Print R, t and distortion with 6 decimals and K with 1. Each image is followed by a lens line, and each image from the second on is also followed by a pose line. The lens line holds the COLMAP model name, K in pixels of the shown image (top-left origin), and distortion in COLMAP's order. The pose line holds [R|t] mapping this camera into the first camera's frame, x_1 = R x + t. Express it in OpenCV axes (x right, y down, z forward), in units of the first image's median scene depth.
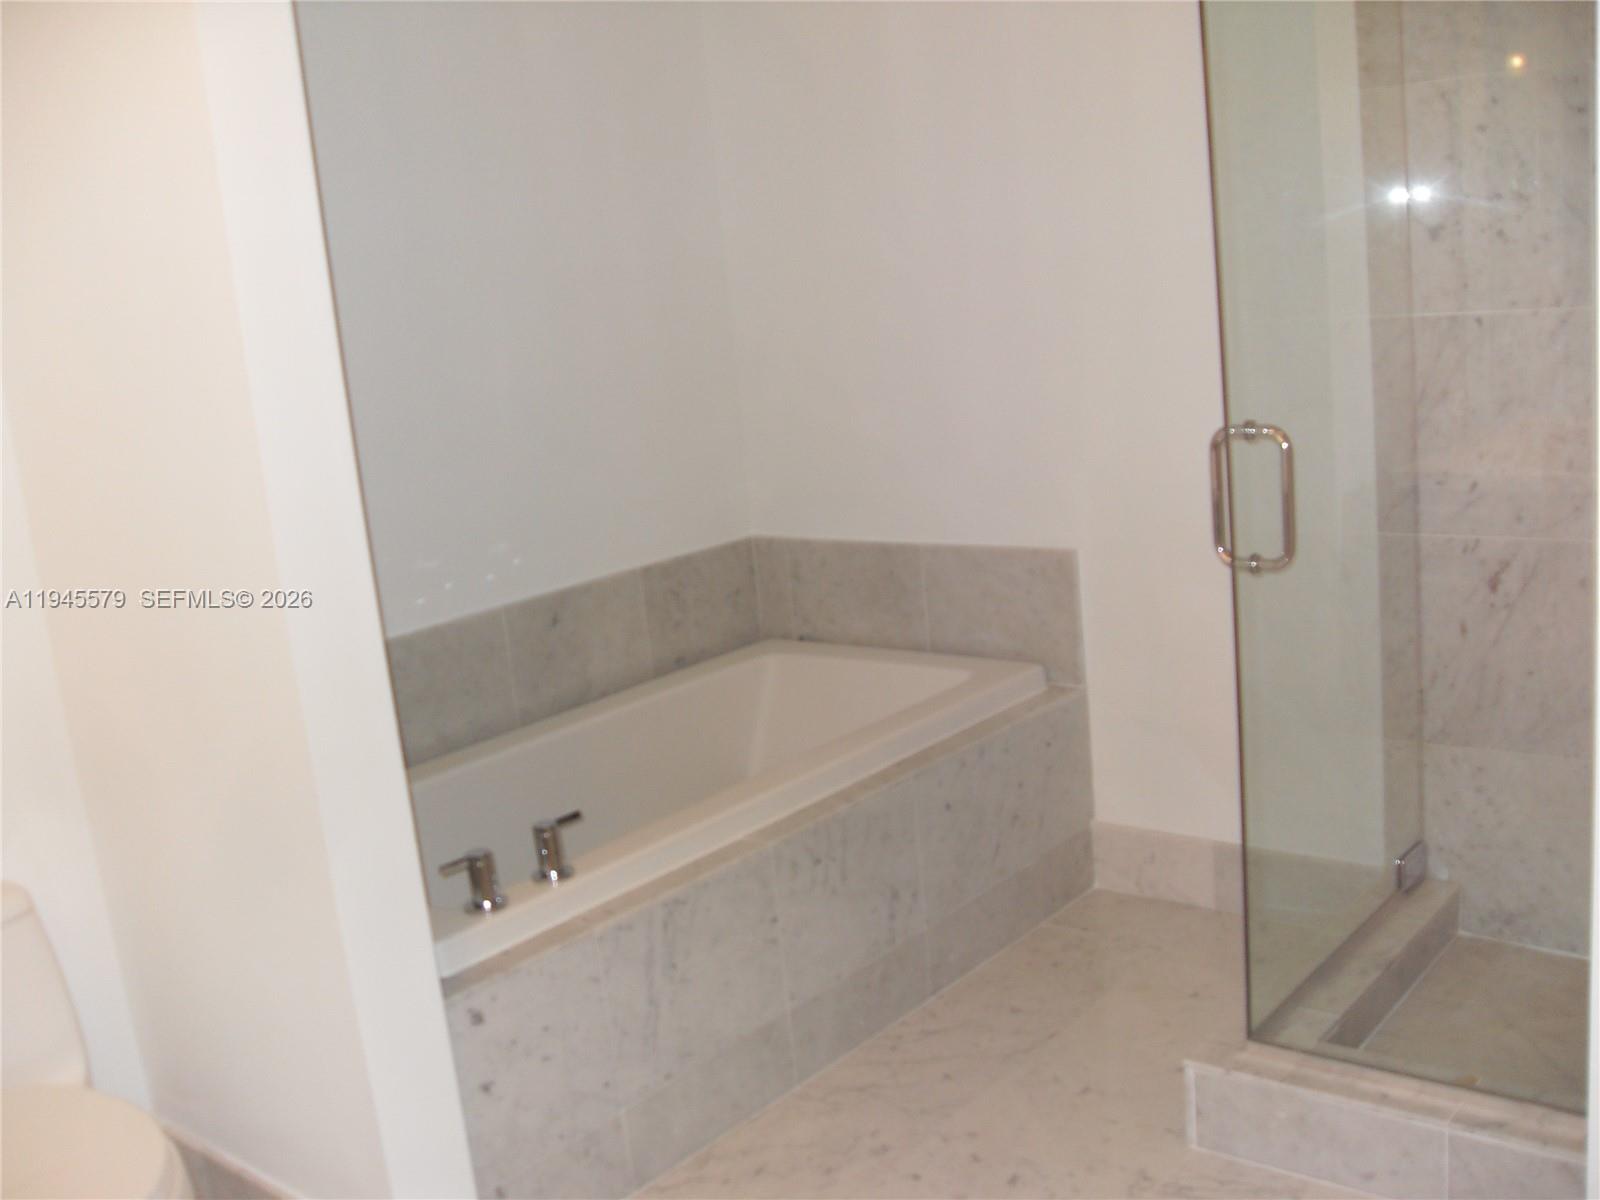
lens RADIAL K [[1652.5, 0, 800.0], [0, 1652.5, 600.0], [0, 0, 1]] dist [-0.069540, 0.003871]
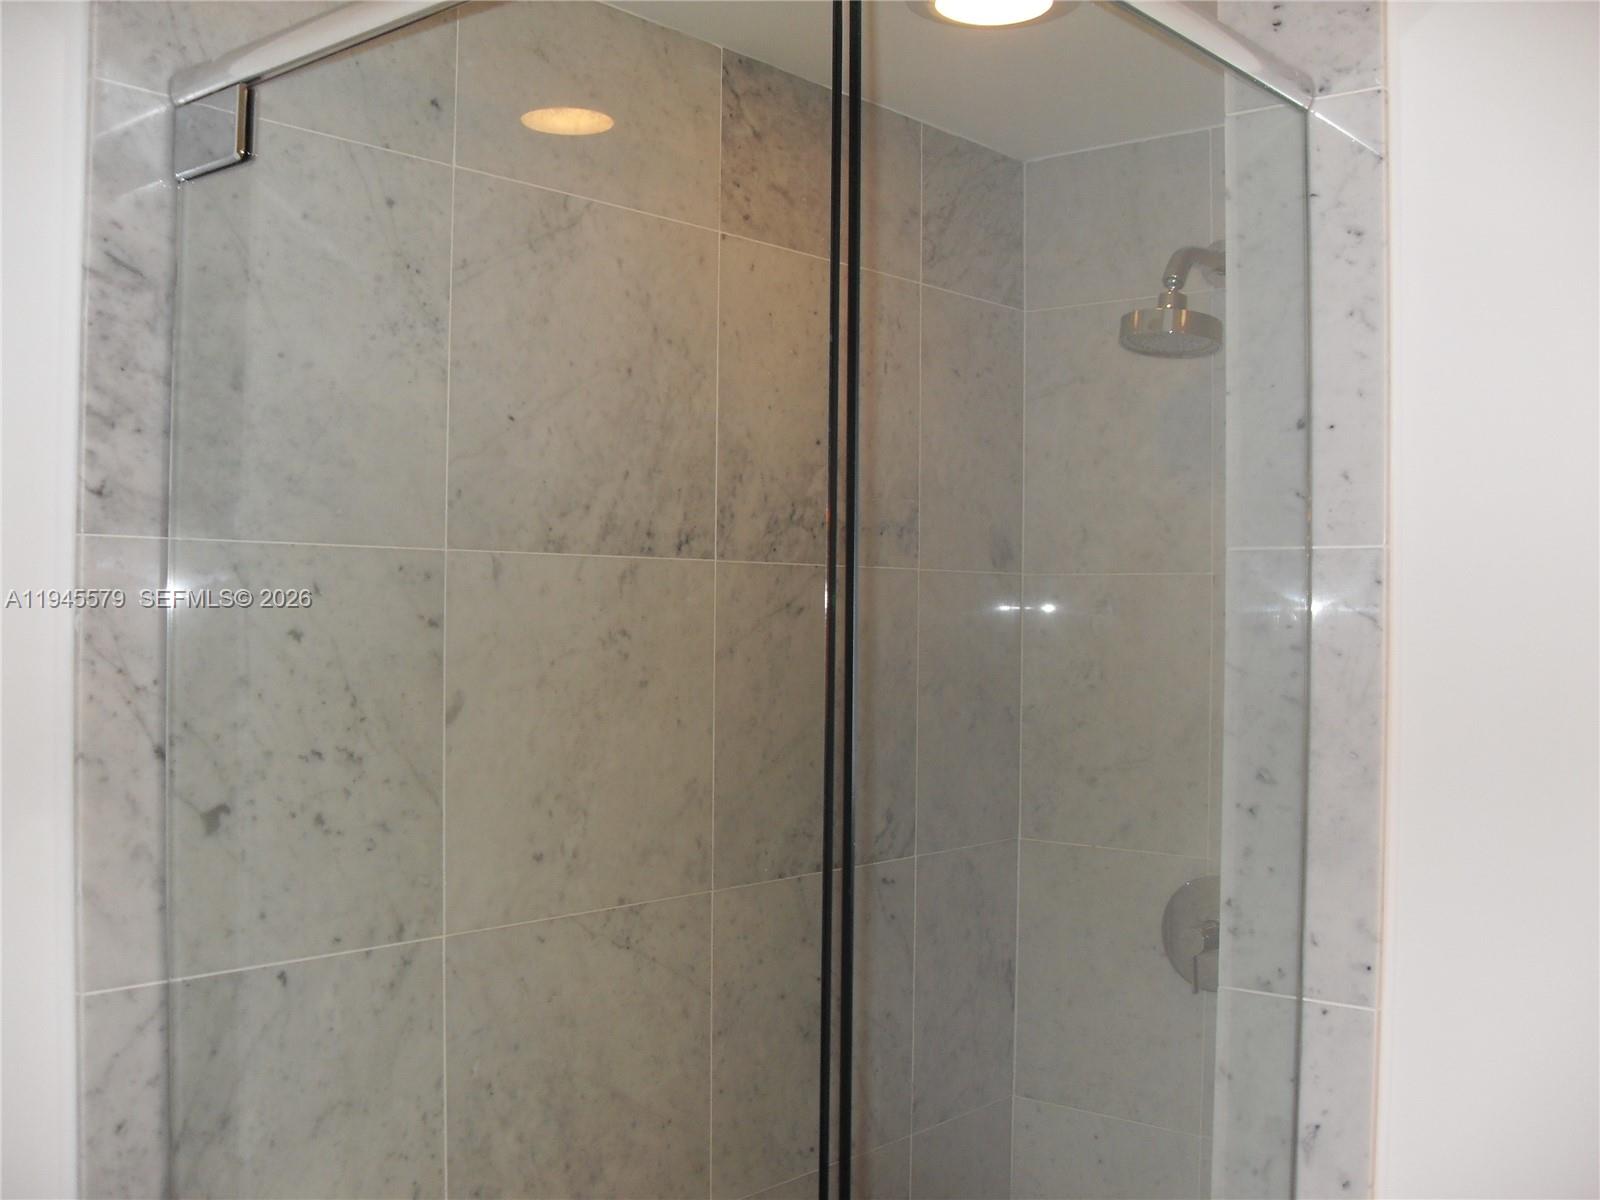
lens RADIAL K [[1652.5, 0, 800.0], [0, 1652.5, 600.0], [0, 0, 1]] dist [-0.069540, 0.003871]
pose [[0.017289, 0.101741, 0.994661, -0.143271], [0.187001, 0.976926, -0.103177, -0.210187], [-0.982207, 0.187787, -0.002136, 0.822906]]
